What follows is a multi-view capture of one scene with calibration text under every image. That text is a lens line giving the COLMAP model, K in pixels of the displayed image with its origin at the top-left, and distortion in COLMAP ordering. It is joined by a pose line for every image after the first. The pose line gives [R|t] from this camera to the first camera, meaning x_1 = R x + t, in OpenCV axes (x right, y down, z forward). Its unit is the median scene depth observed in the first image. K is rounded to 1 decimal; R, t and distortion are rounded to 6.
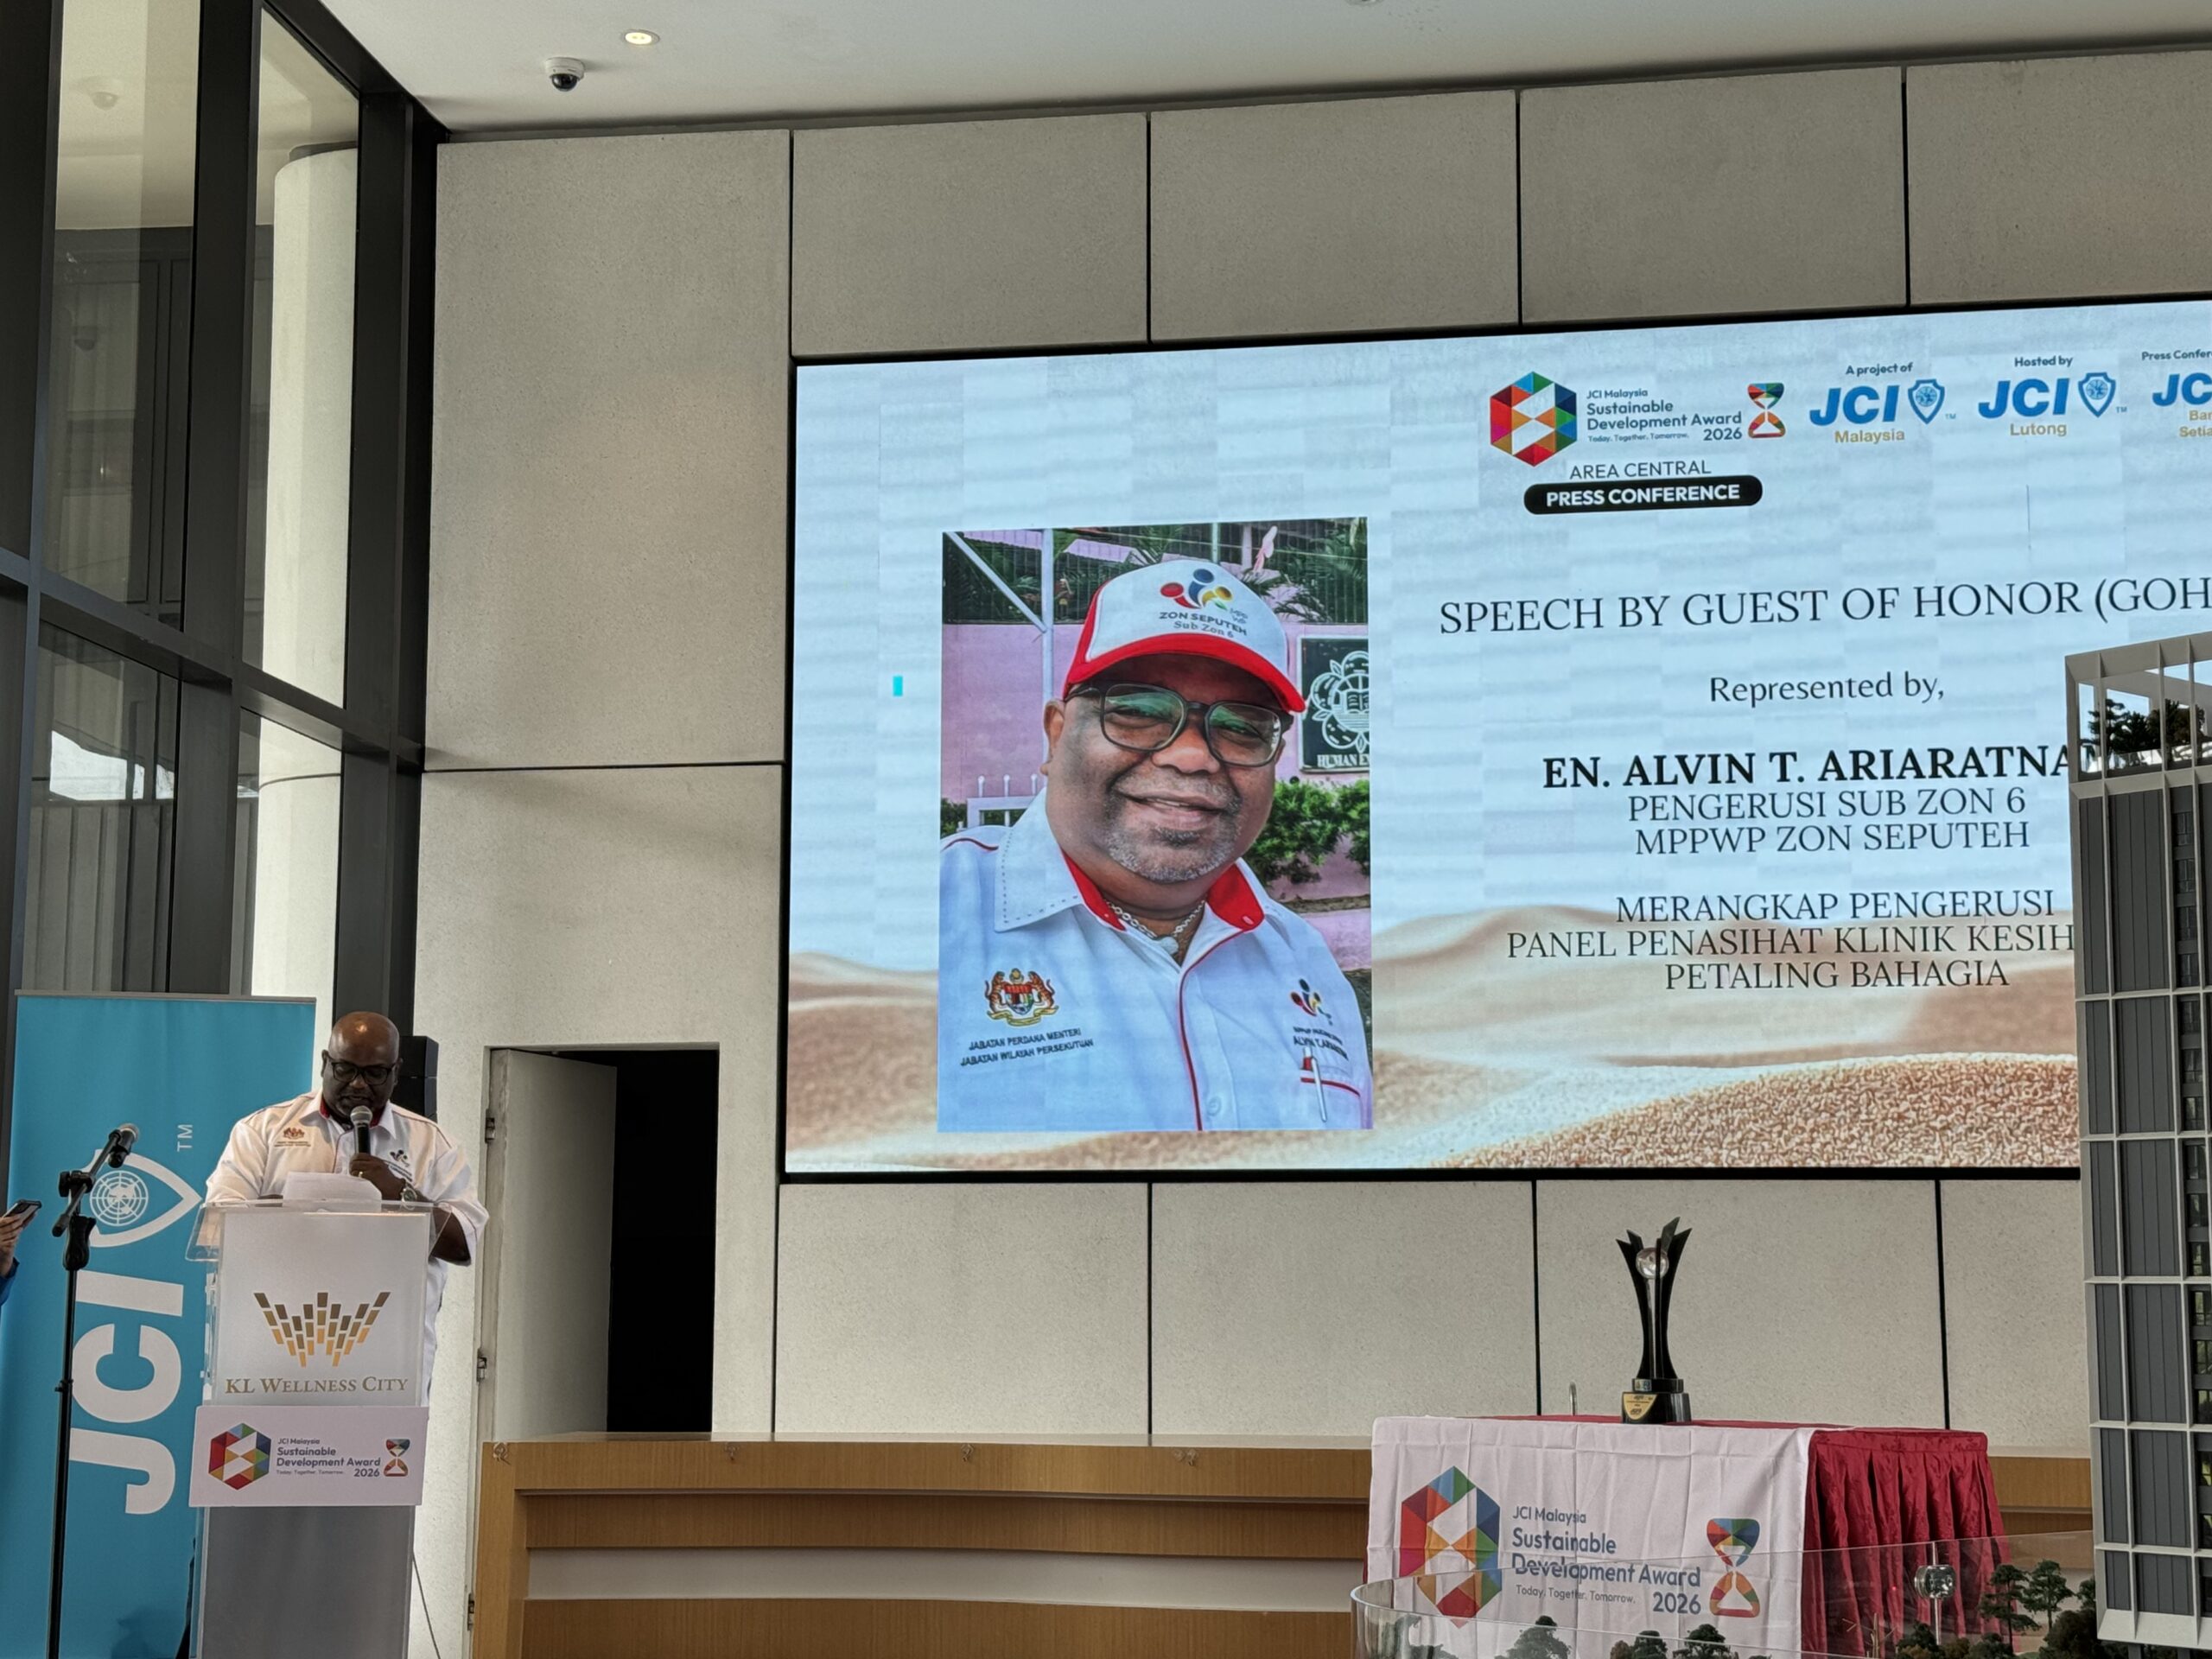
lens RADIAL K [[3436.0, 0, 1116.0], [0, 3436.0, 830.2], [0, 0, 1]] dist [0.140509, 0.000000]
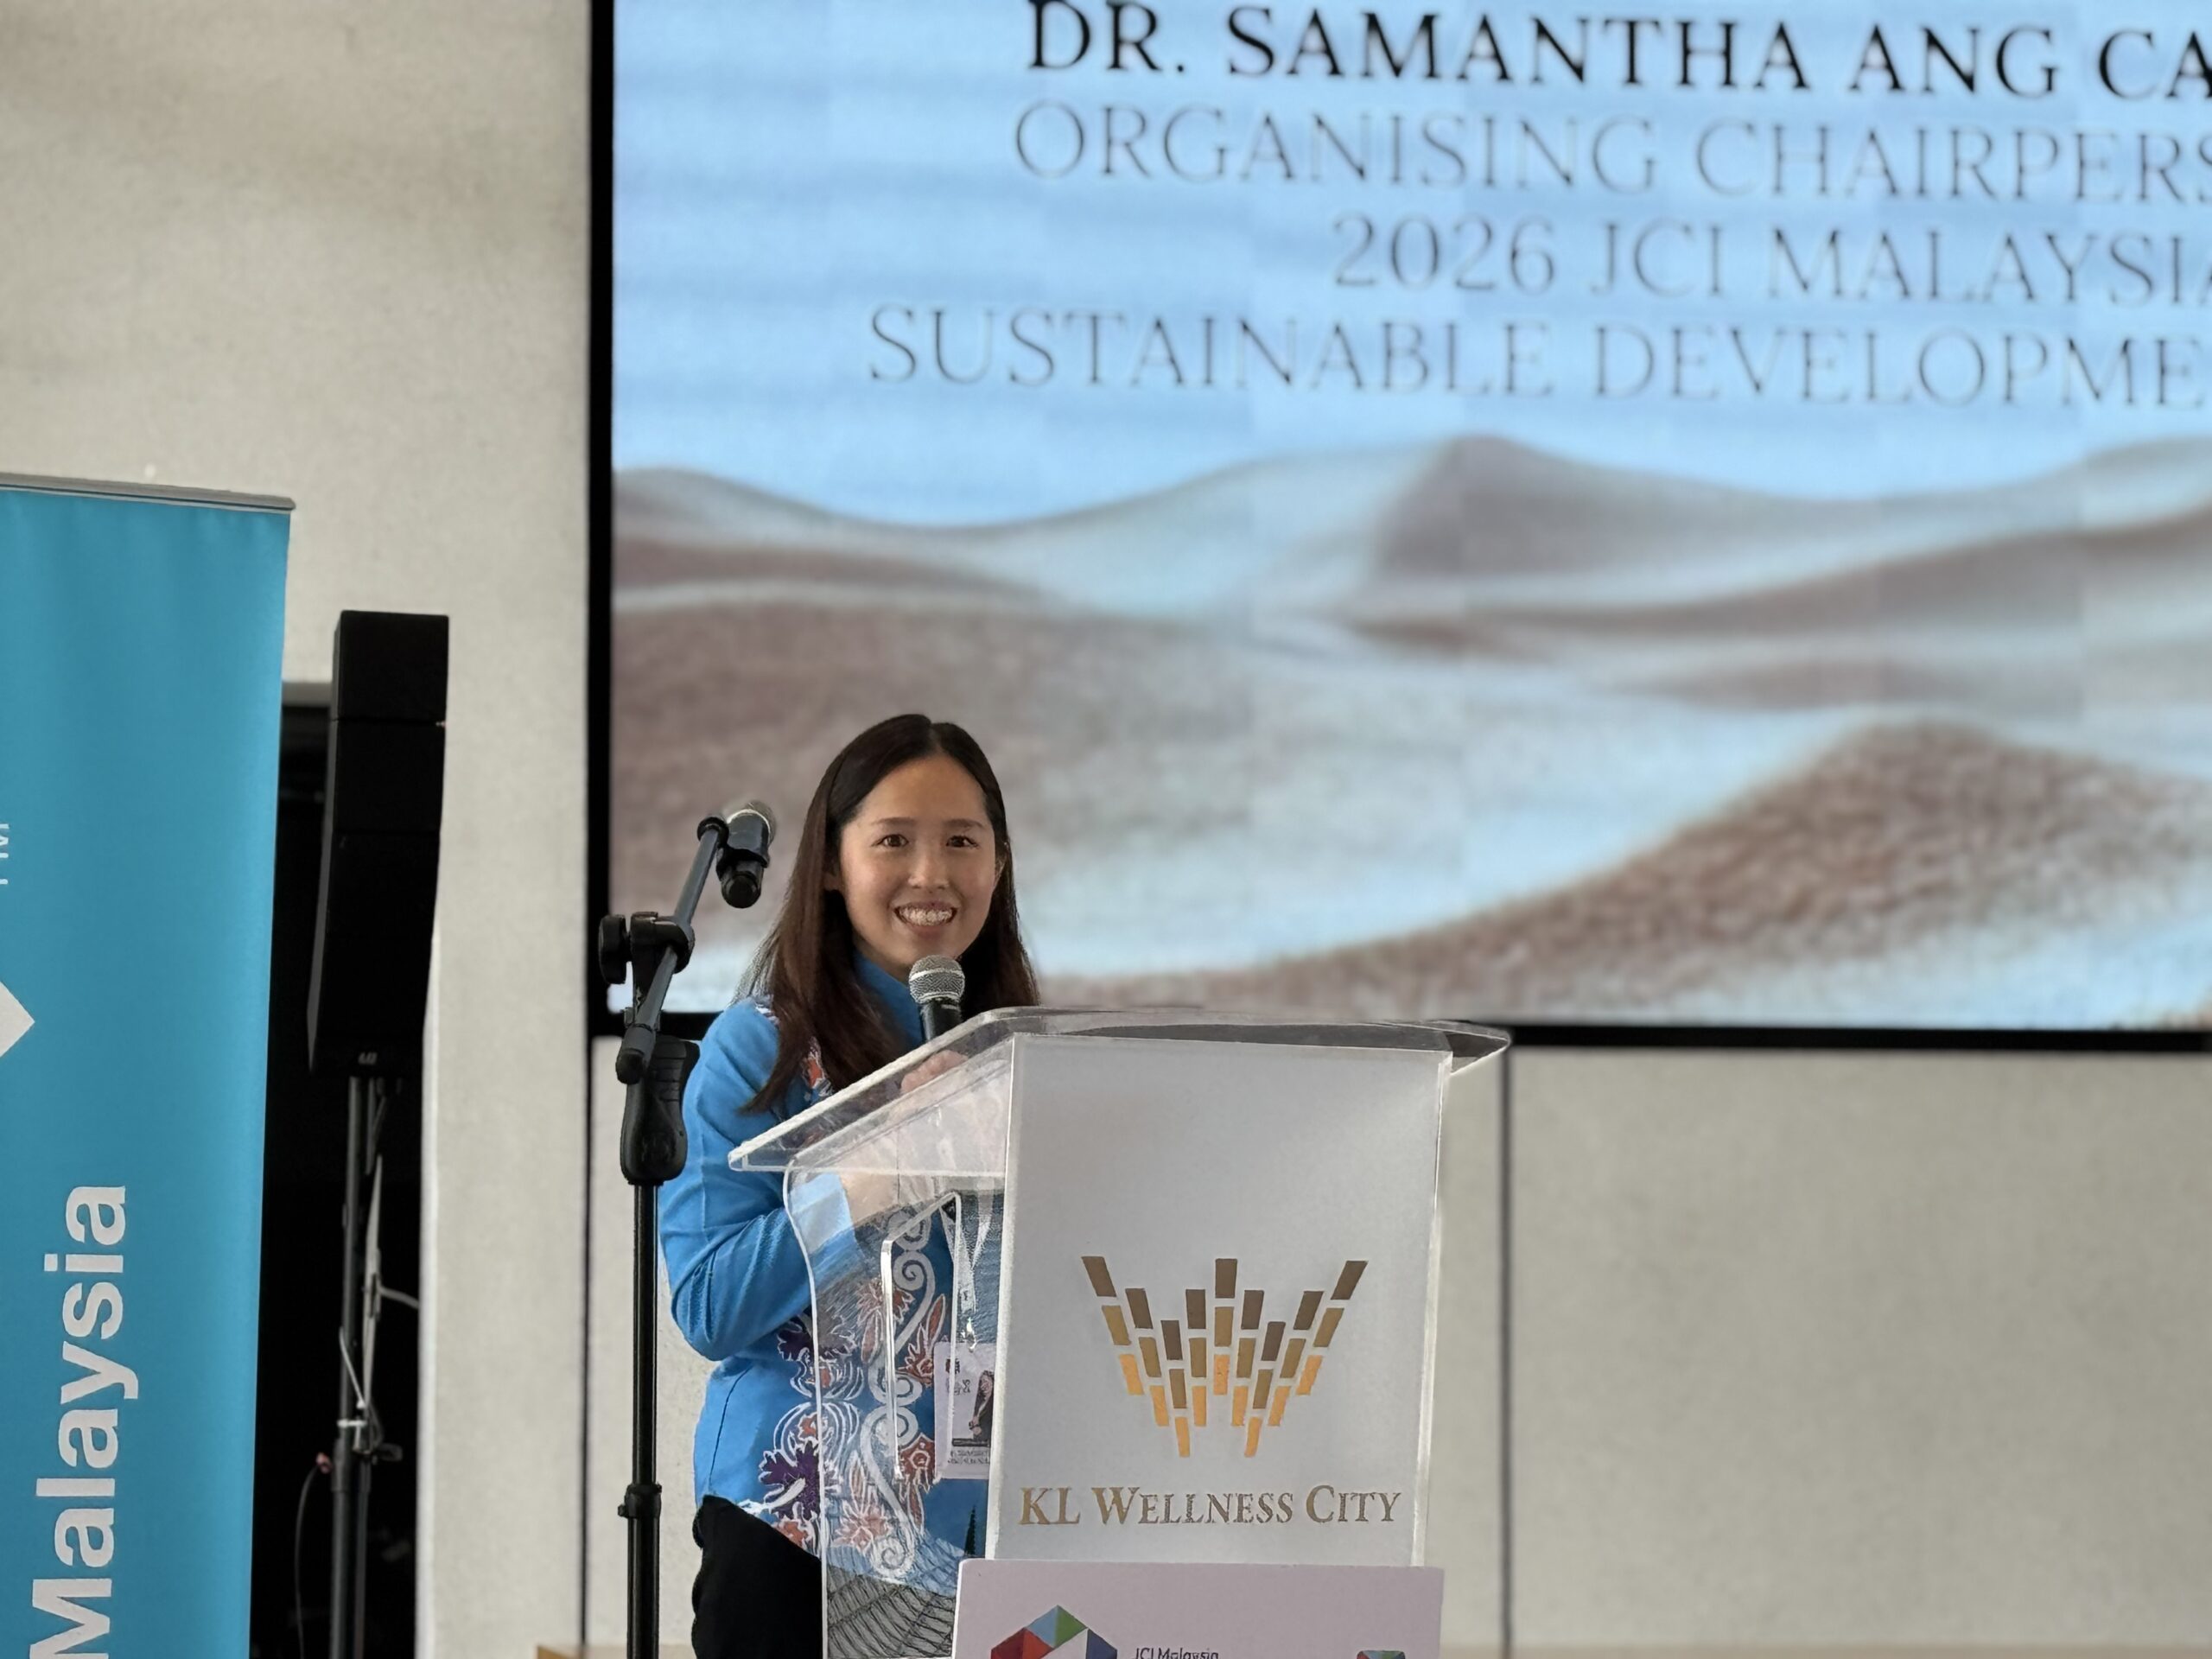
lens RADIAL K [[7385.8, 0, 1106.9], [0, 7385.8, 810.1], [0, 0, 1]] dist [0.172034, 0.000000]
pose [[0.955434, 0.026296, 0.294032, -0.302898], [-0.043778, 0.997633, 0.053032, 0.028402], [-0.291941, -0.063540, 0.954323, 0.163468]]
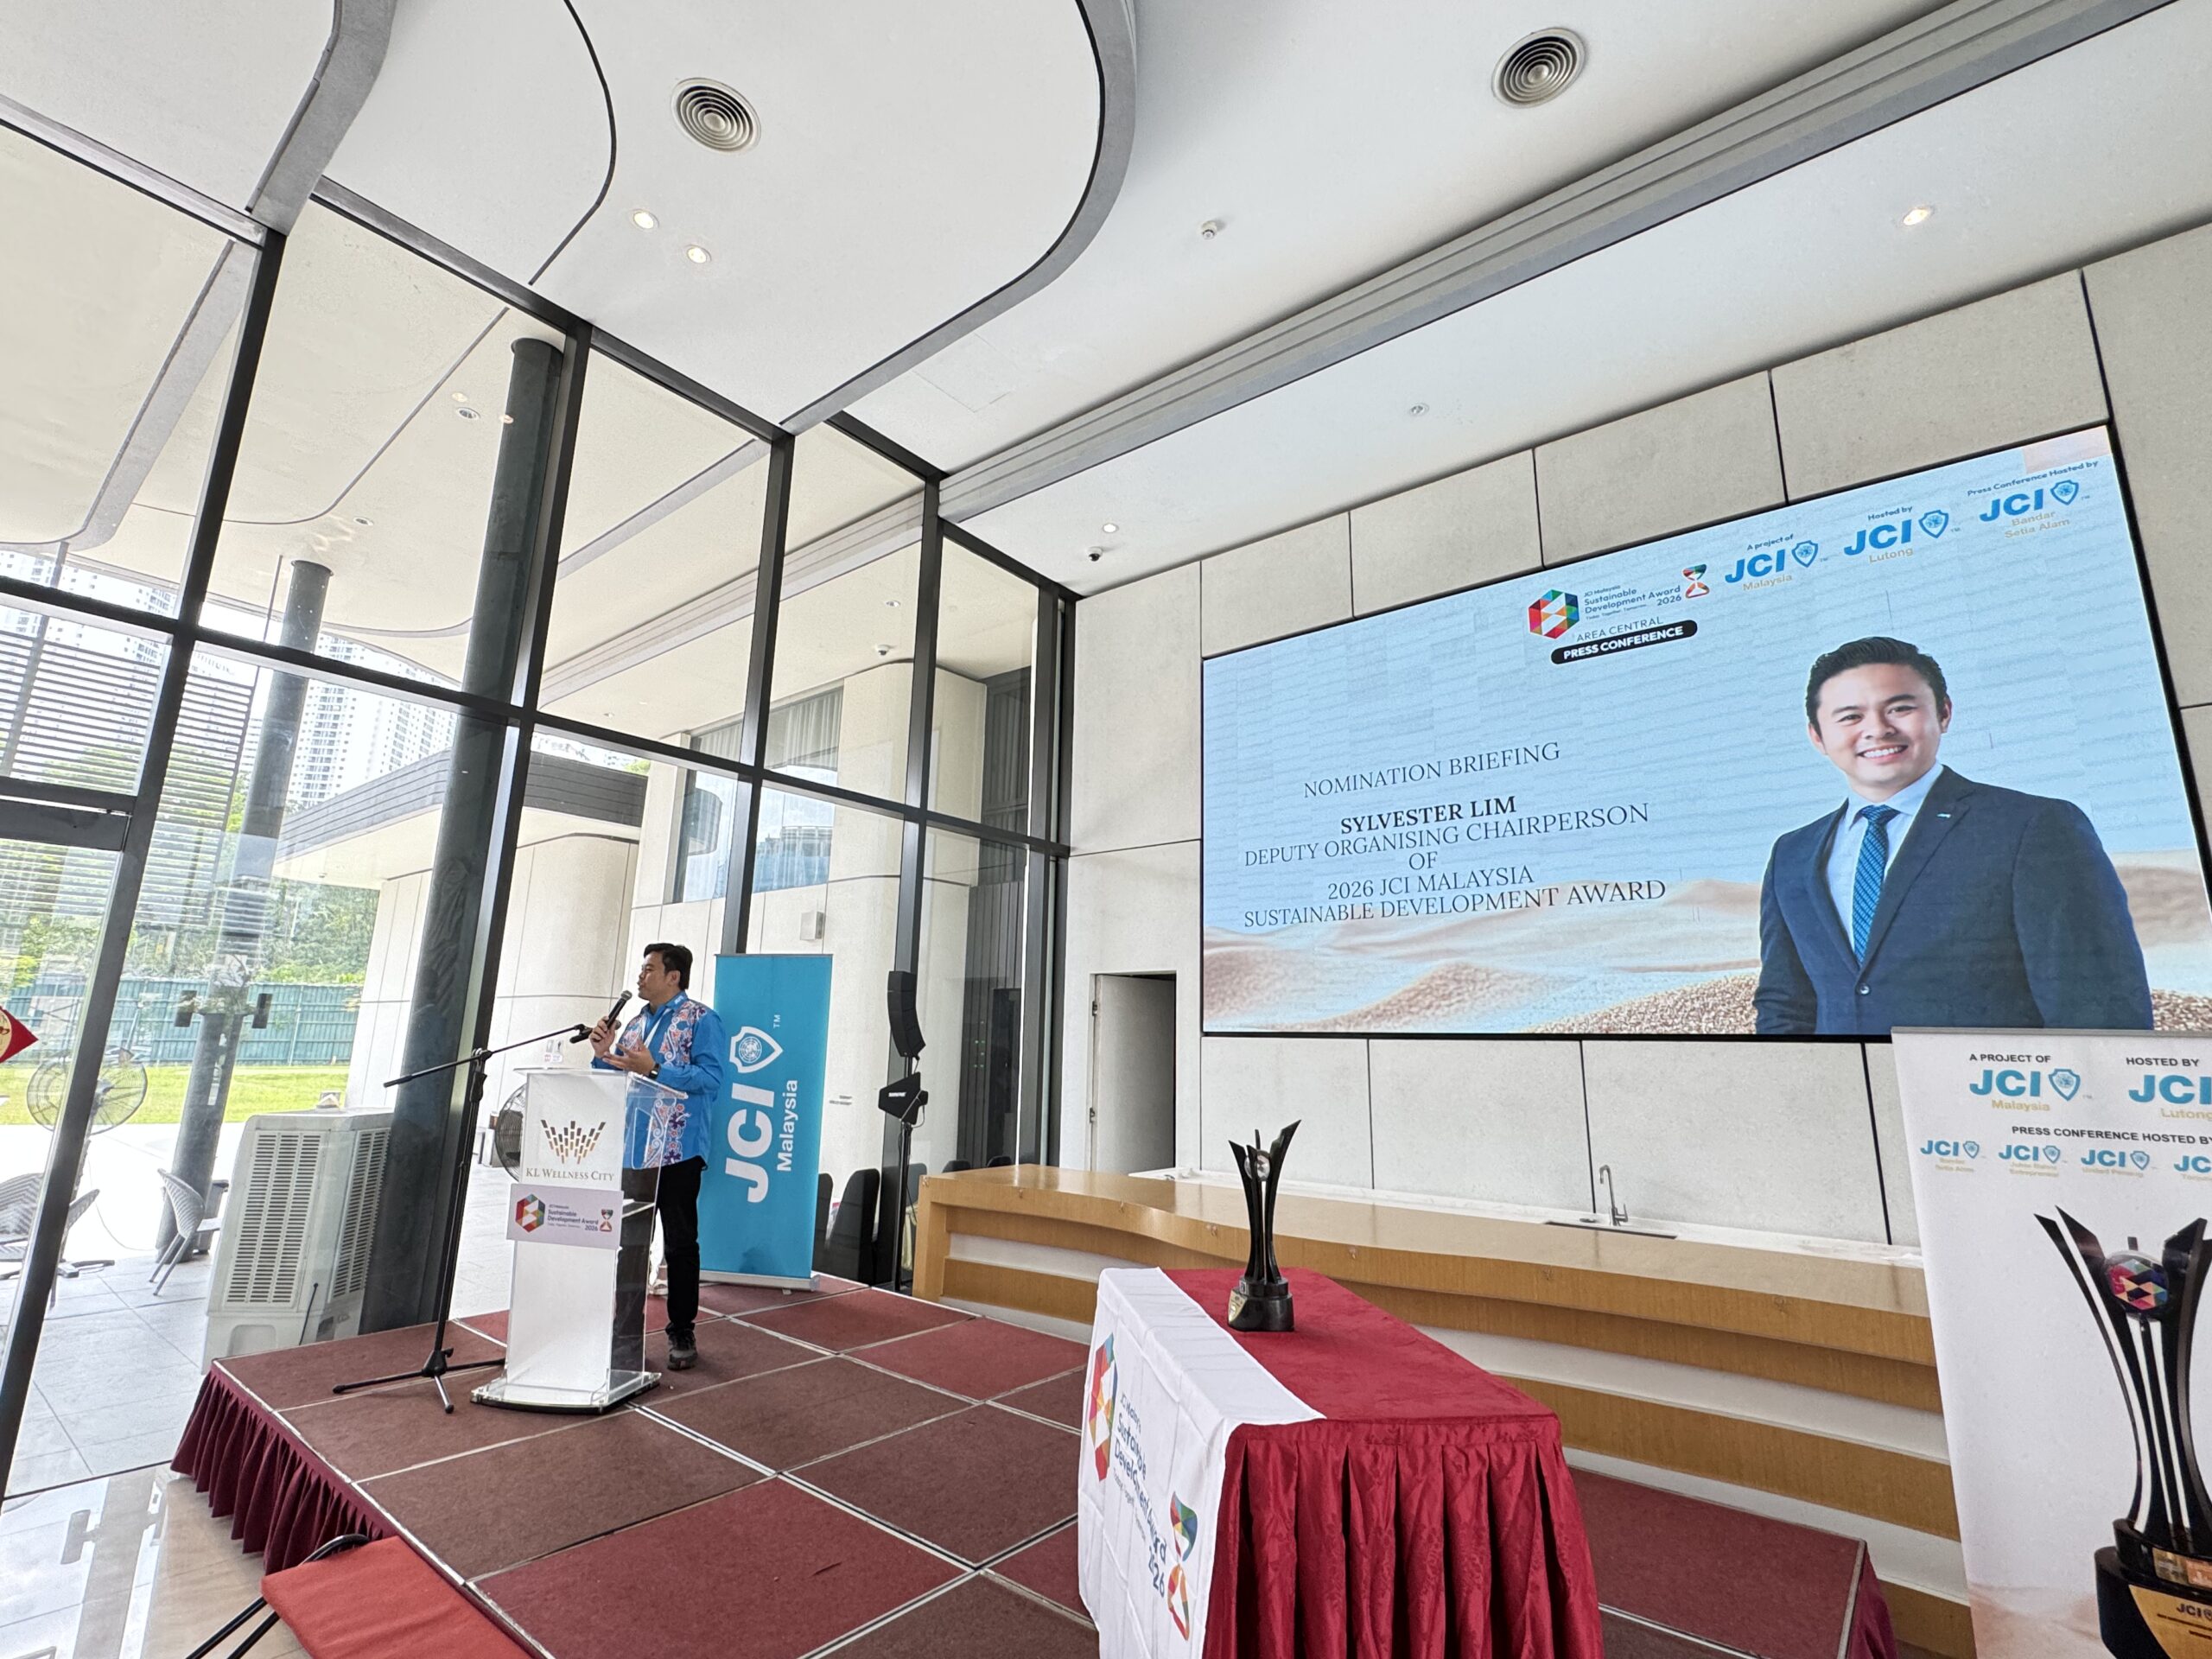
lens RADIAL K [[1011.5, 0, 1101.1], [0, 1011.5, 826.9], [0, 0, 1]] dist [-0.001904, 0.001222]
pose [[0.863973, -0.091784, -0.495102, 0.172466], [0.052207, 0.994276, -0.093220, 0.030081], [0.500824, 0.054692, 0.863819, 0.437186]]
